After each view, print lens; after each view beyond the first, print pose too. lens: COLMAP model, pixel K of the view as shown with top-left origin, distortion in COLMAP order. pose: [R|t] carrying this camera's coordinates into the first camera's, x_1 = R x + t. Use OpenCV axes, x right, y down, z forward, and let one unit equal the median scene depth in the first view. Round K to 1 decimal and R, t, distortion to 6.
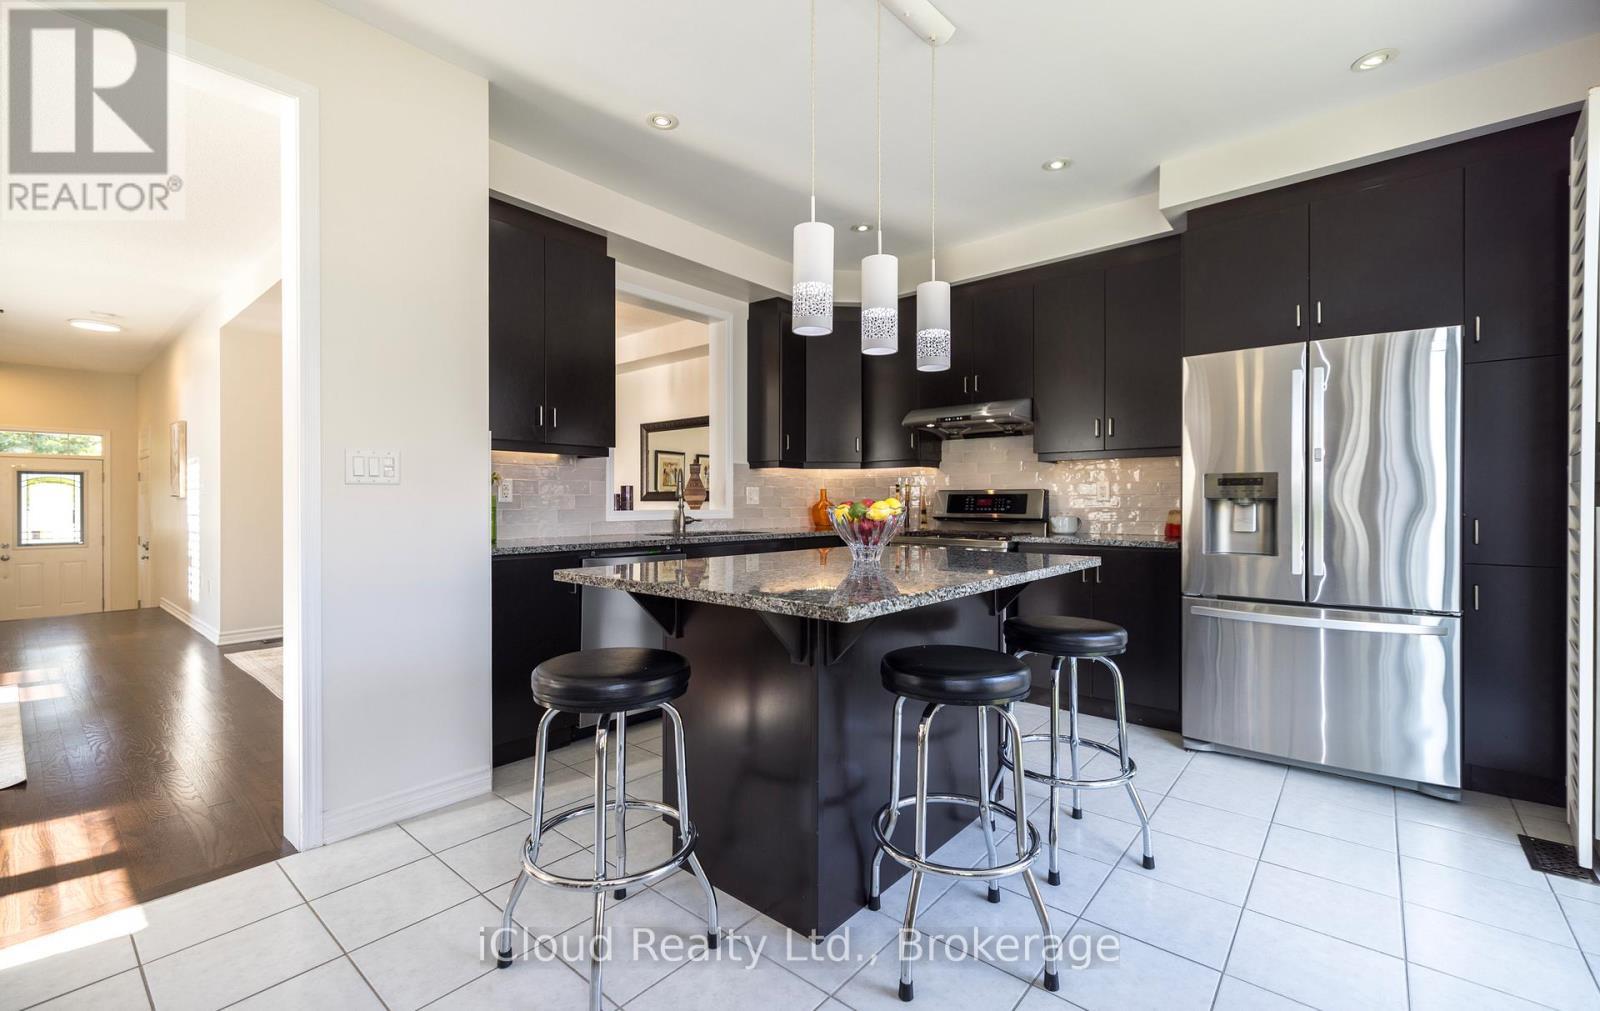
lens RADIAL K [[669.9, 0, 810.7], [0, 669.9, 506.0], [0, 0, 1]] dist [-0.000689, 0.000672]
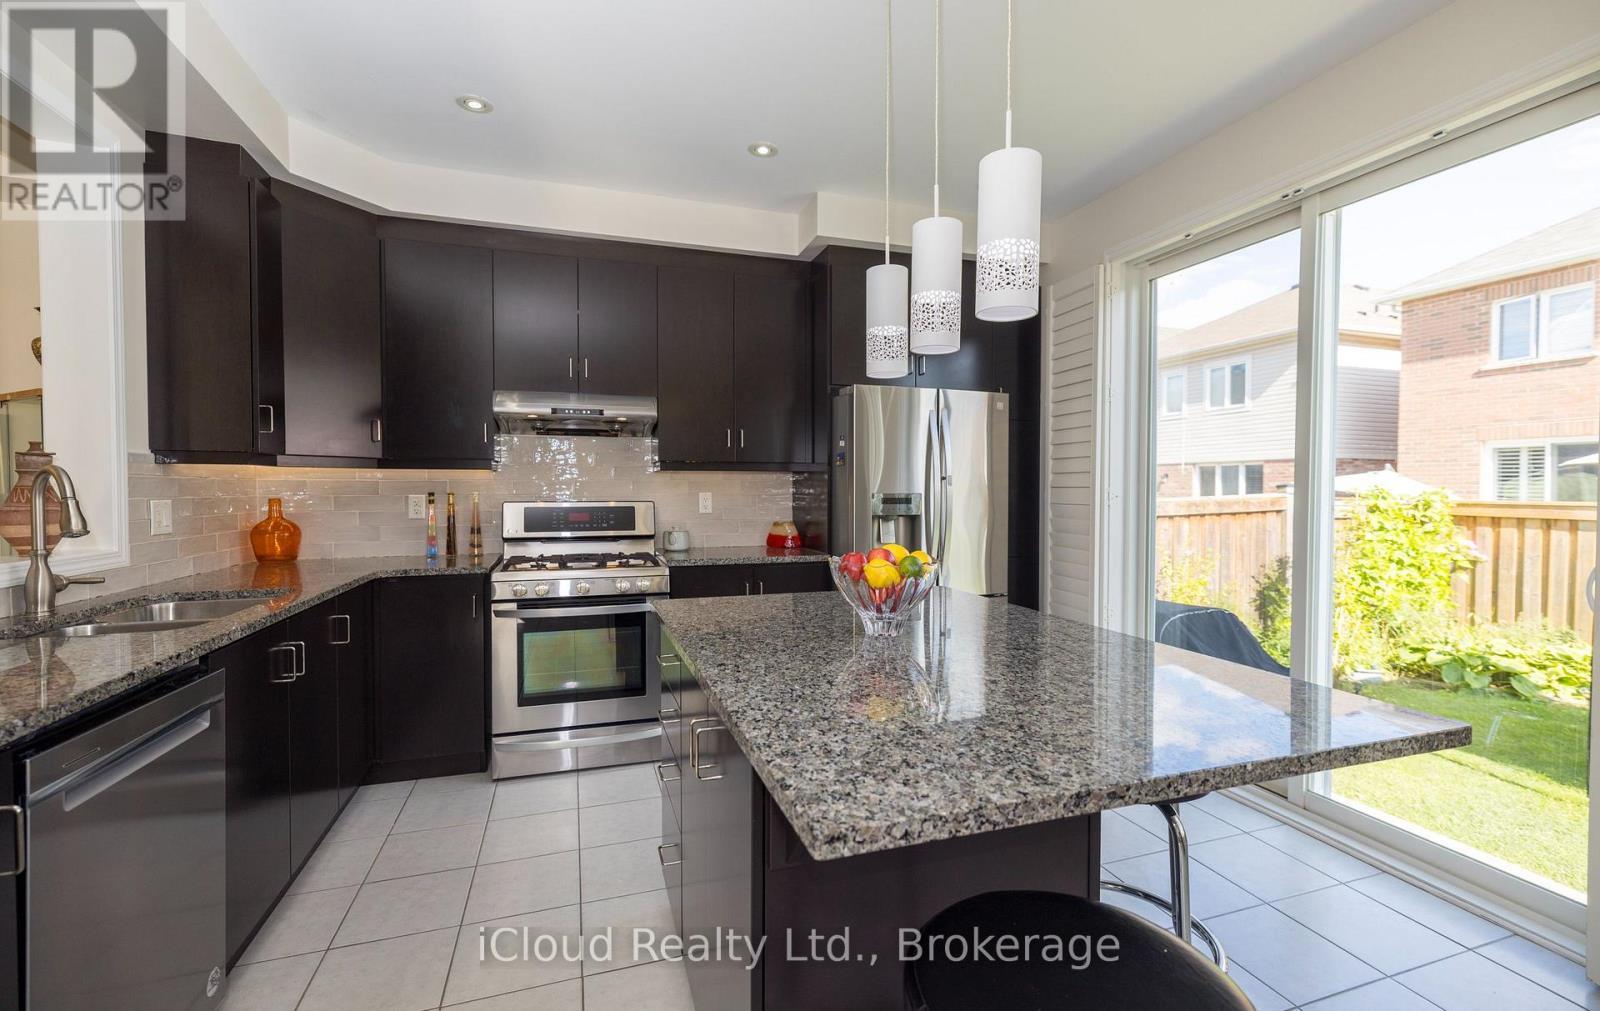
lens RADIAL K [[678.0, 0, 797.3], [0, 678.0, 504.2], [0, 0, 1]] dist [0.001859, -0.001448]
pose [[0.528486, -0.017066, 0.848770, -0.392862], [0.002188, 0.999822, 0.018741, -0.047921], [-0.848939, -0.008047, 0.528429, 0.469364]]
